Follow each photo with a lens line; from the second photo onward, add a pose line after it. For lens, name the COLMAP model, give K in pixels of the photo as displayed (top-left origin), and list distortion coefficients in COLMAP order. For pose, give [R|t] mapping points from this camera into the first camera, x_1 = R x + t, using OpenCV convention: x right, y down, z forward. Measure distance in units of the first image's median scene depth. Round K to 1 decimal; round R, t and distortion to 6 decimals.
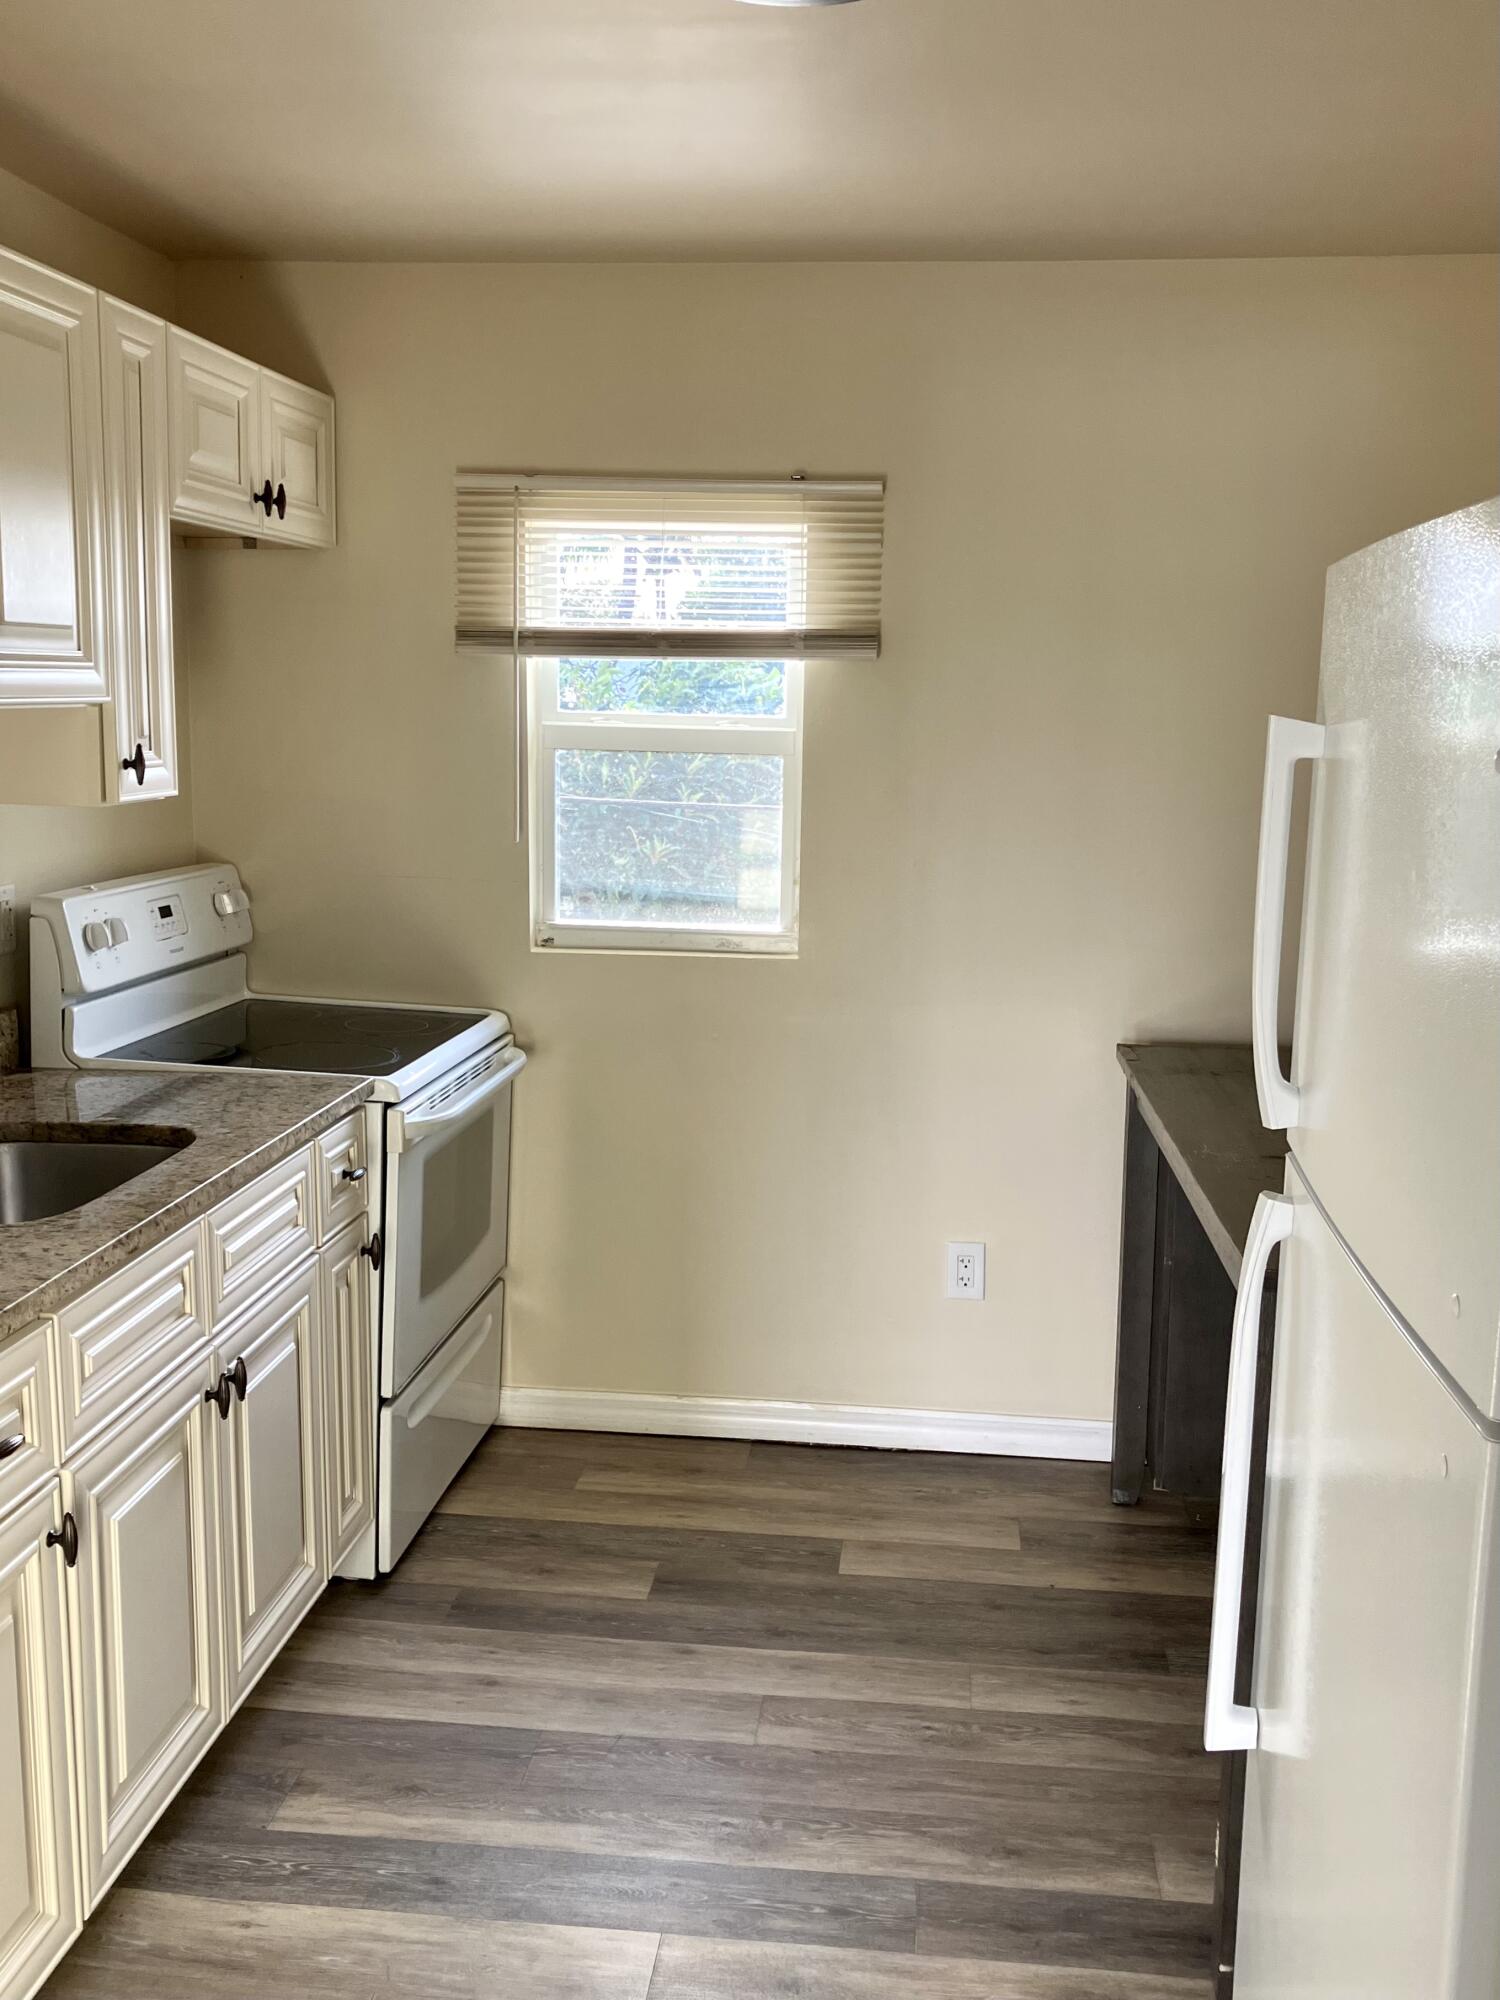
lens RADIAL K [[1818.2, 0, 803.8], [0, 1818.2, 991.9], [0, 0, 1]] dist [0.056563, -0.007551]
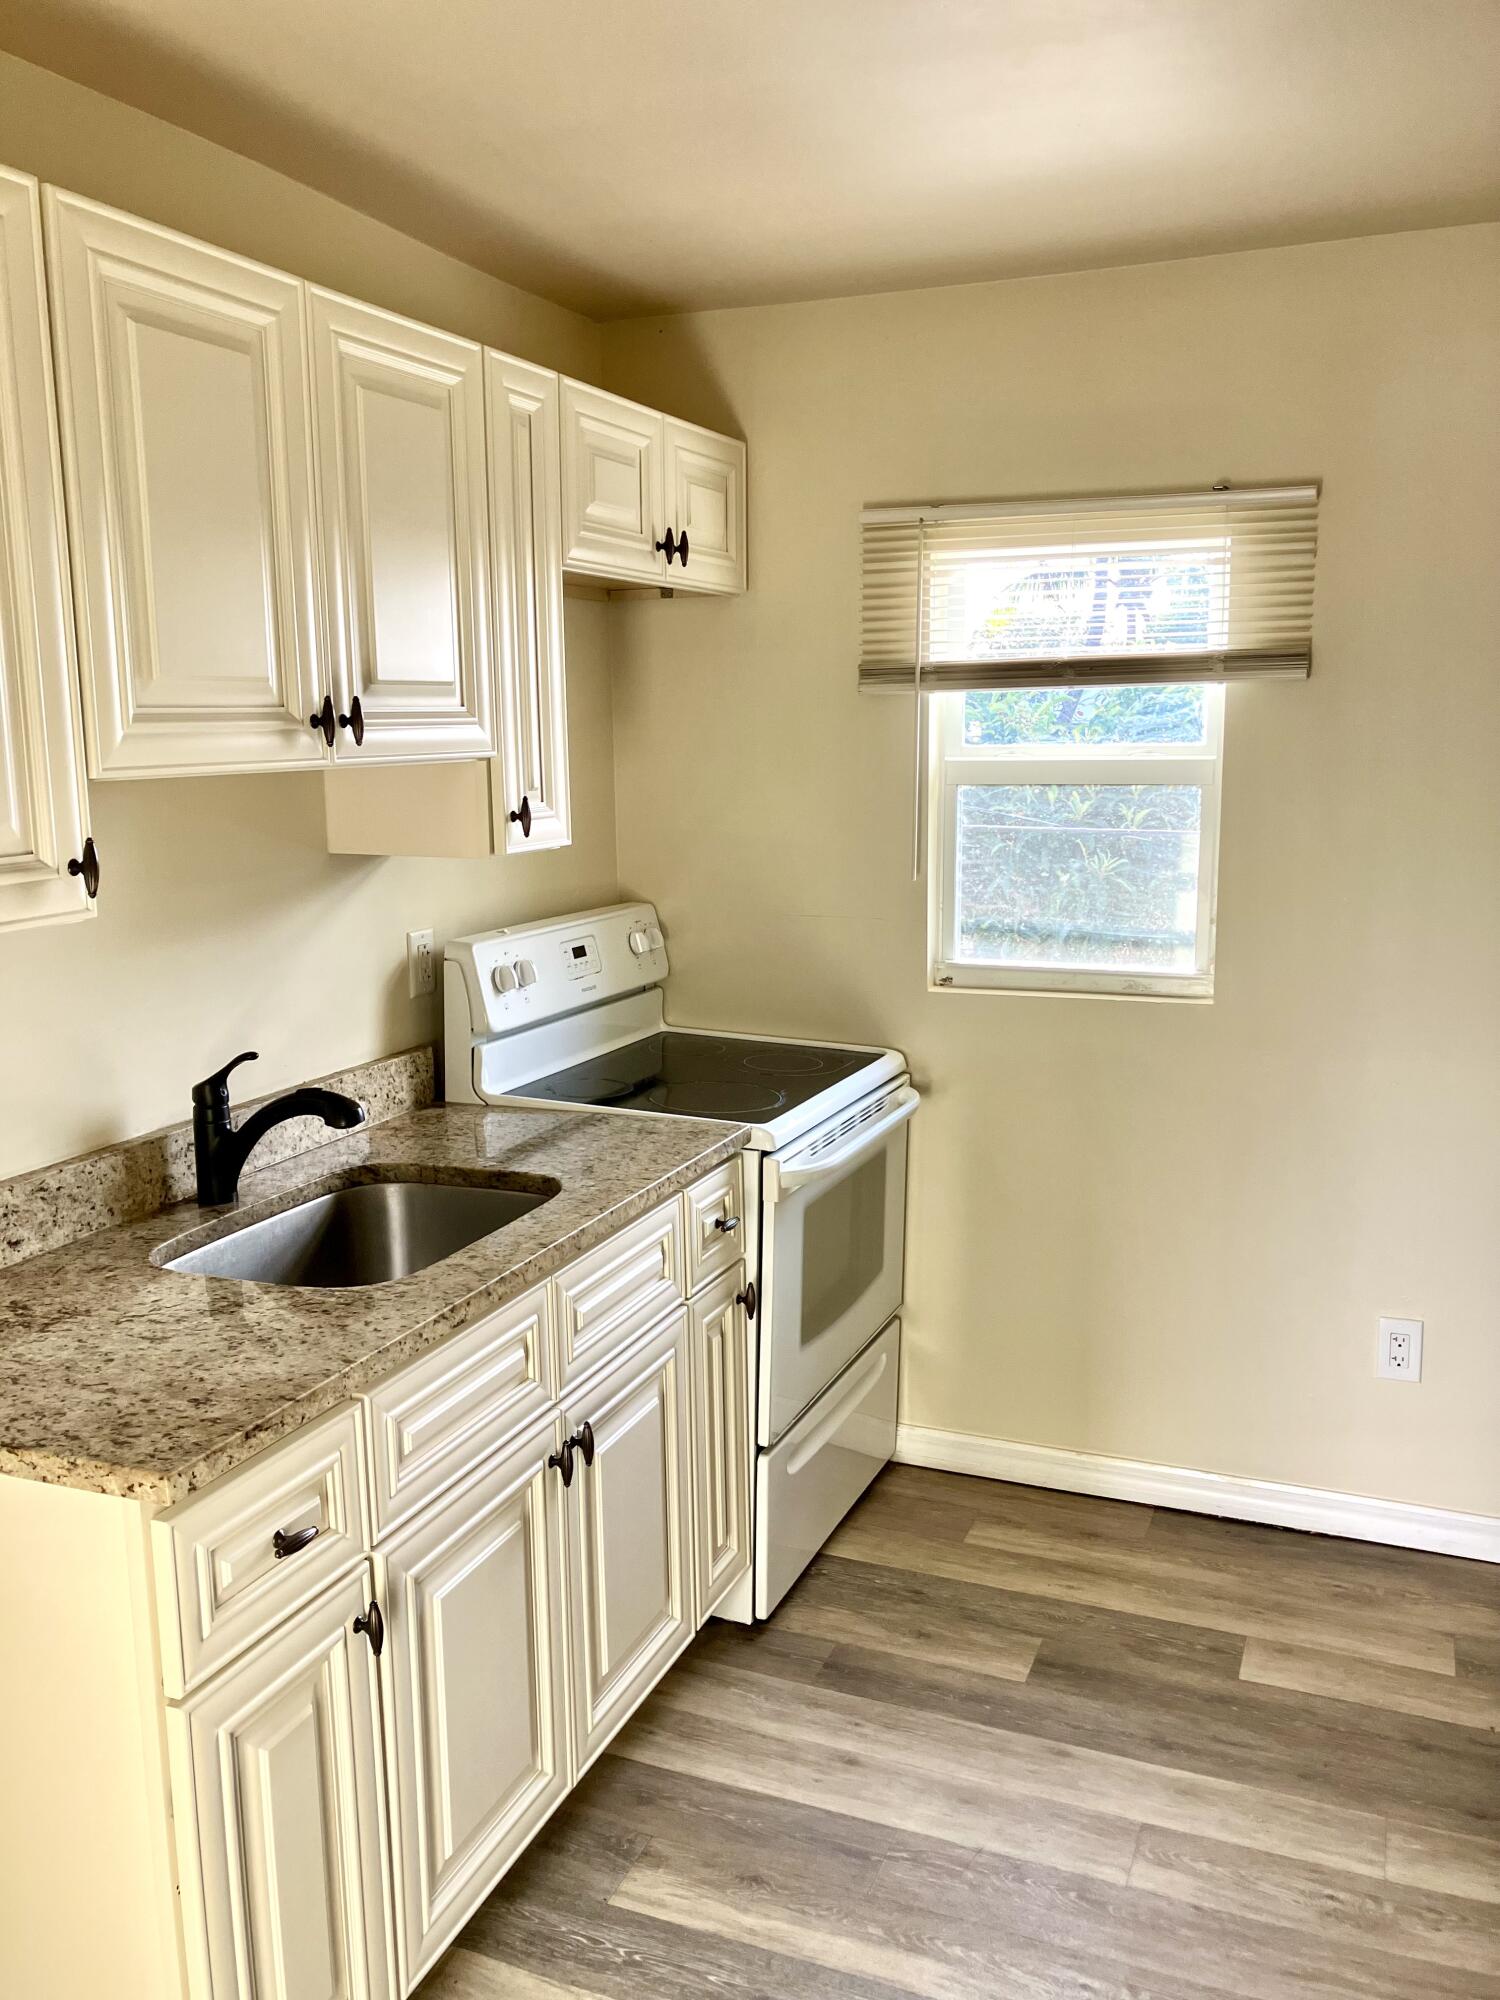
lens RADIAL K [[1633.8, 0, 766.6], [0, 1633.8, 993.4], [0, 0, 1]] dist [0.023589, -0.014490]
pose [[0.955725, 0.018306, -0.293693, 0.032490], [-0.016609, 0.999828, 0.008270, -0.033601], [0.293794, -0.003026, 0.955864, 0.164403]]
